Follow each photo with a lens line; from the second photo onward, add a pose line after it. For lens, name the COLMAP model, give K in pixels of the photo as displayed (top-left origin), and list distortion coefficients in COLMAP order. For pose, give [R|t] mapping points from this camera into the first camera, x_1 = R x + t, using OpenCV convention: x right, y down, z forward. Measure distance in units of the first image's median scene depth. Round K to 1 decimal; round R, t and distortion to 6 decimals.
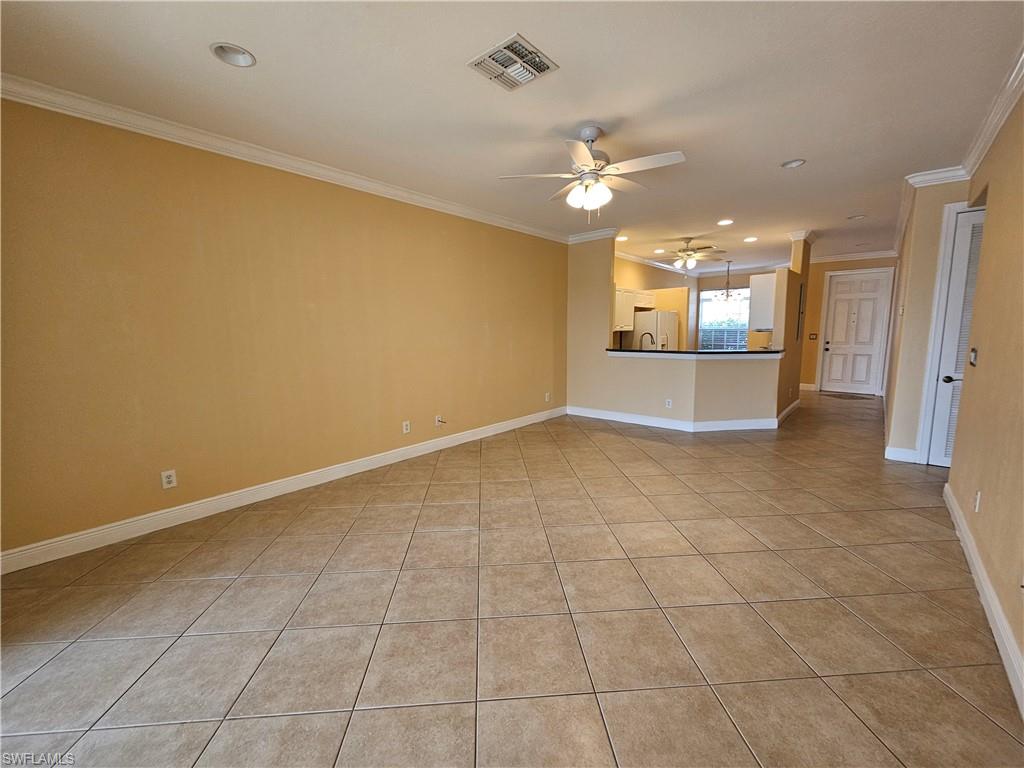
lens RADIAL K [[444.2, 0, 458.3], [0, 444.2, 381.6], [0, 0, 1]] dist [-0.010995, 0.000156]
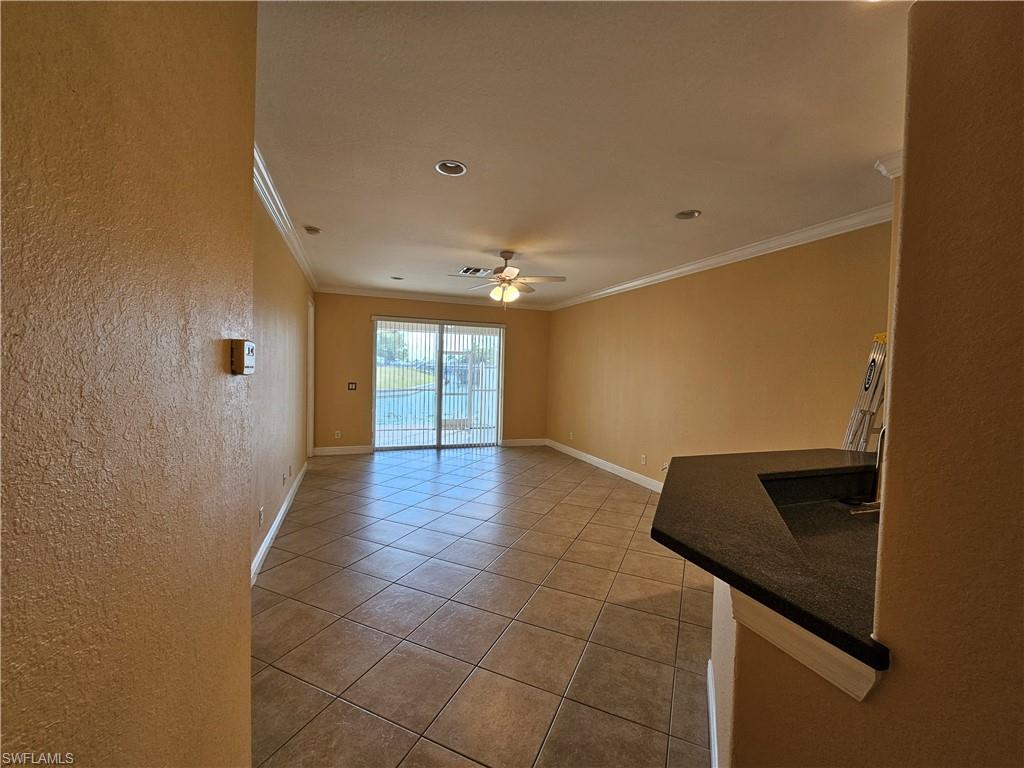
lens RADIAL K [[419.7, 0, 513.3], [0, 419.7, 382.8], [0, 0, 1]] dist [0.000878, 0.000541]
pose [[-0.437446, 0.028017, -0.898808, 1.309092], [-0.130026, 0.987040, 0.094050, -0.207760], [0.889794, 0.158010, -0.428134, 1.393298]]
